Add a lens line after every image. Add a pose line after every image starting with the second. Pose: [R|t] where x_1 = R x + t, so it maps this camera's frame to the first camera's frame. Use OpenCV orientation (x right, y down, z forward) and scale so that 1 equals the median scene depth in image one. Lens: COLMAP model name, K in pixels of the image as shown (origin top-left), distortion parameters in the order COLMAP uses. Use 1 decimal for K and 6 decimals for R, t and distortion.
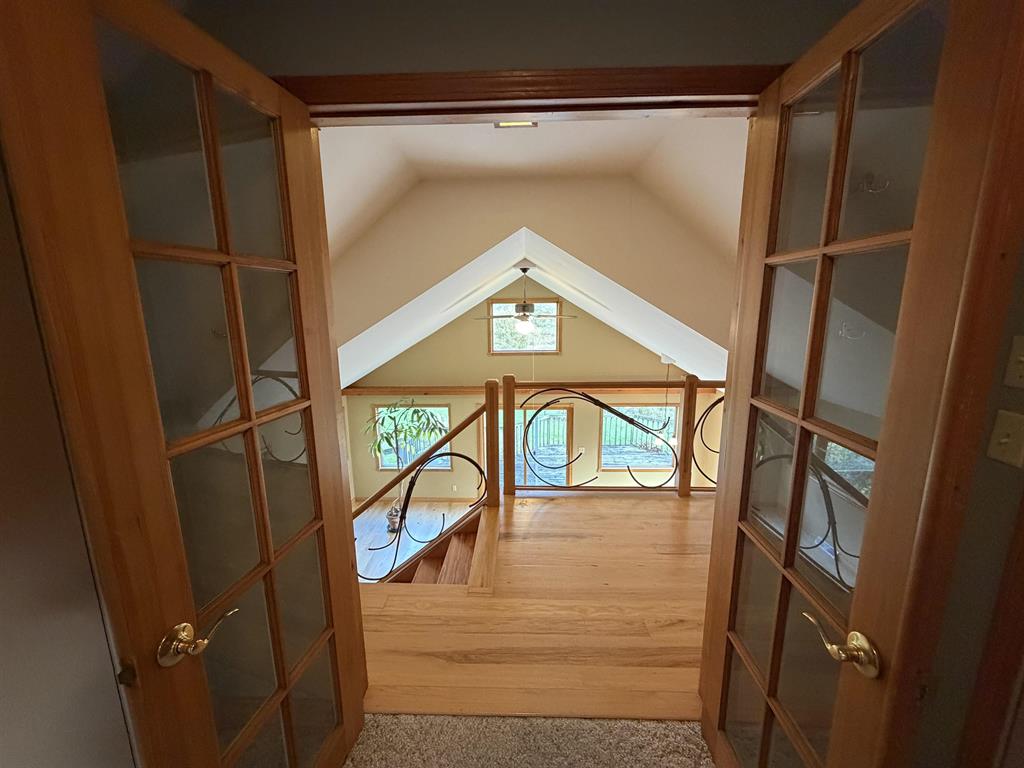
lens RADIAL K [[413.0, 0, 511.2], [0, 413.0, 387.3], [0, 0, 1]] dist [0.014241, 0.000079]
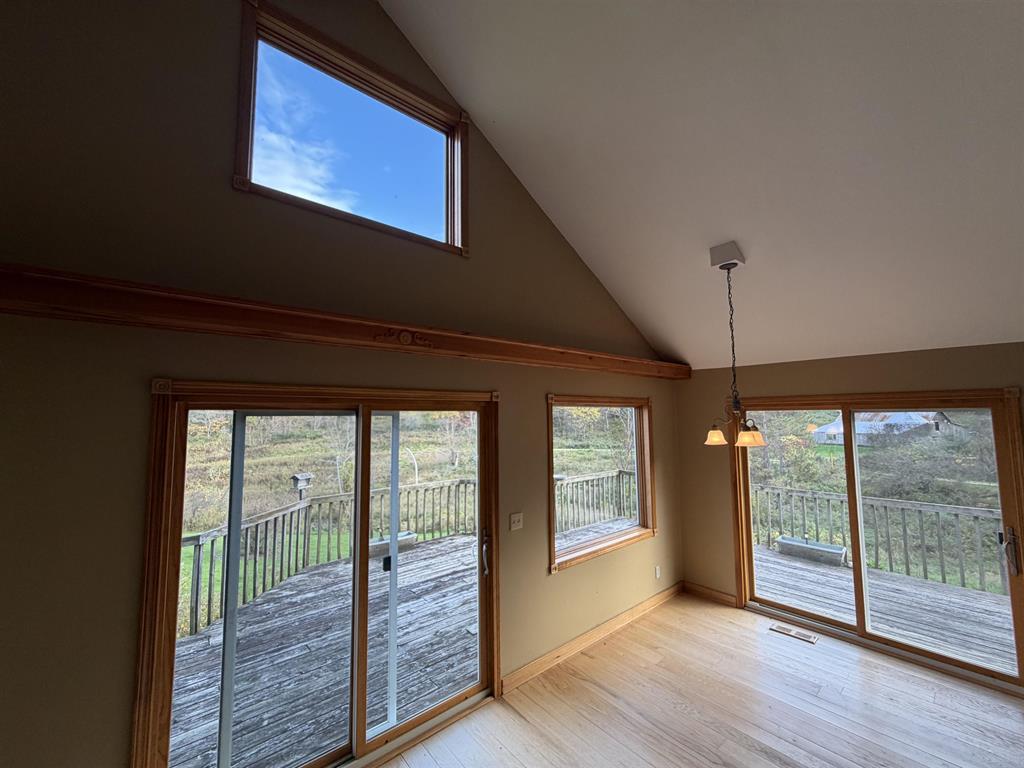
lens RADIAL K [[413.0, 0, 510.5], [0, 413.0, 384.4], [0, 0, 1]] dist [0.014241, 0.000079]
pose [[0.743893, 0.059562, 0.665639, -0.107148], [0.131006, 0.963699, -0.232640, 0.146331], [-0.655332, 0.260262, 0.709086, 0.871695]]
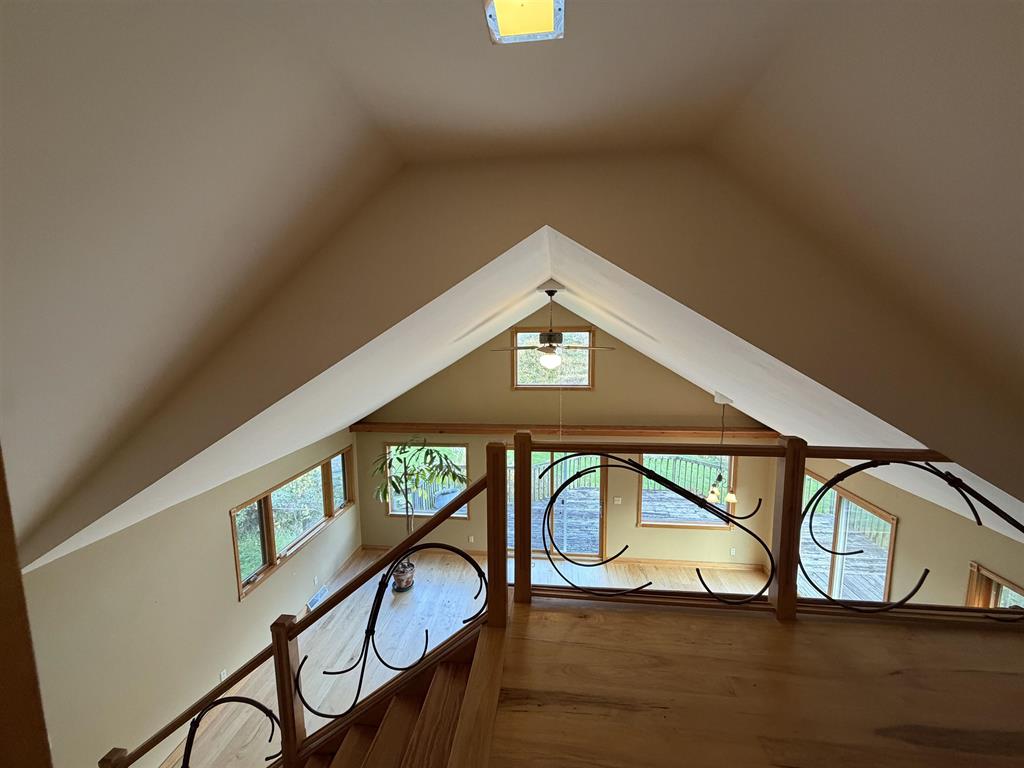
lens RADIAL K [[413.0, 0, 508.5], [0, 413.0, 382.4], [0, 0, 1]] dist [0.014241, 0.000079]
pose [[0.996733, 0.012052, -0.079867, 0.011113], [-0.018518, 0.996564, -0.080728, -0.024977], [0.078620, 0.081944, 0.993531, 0.127351]]
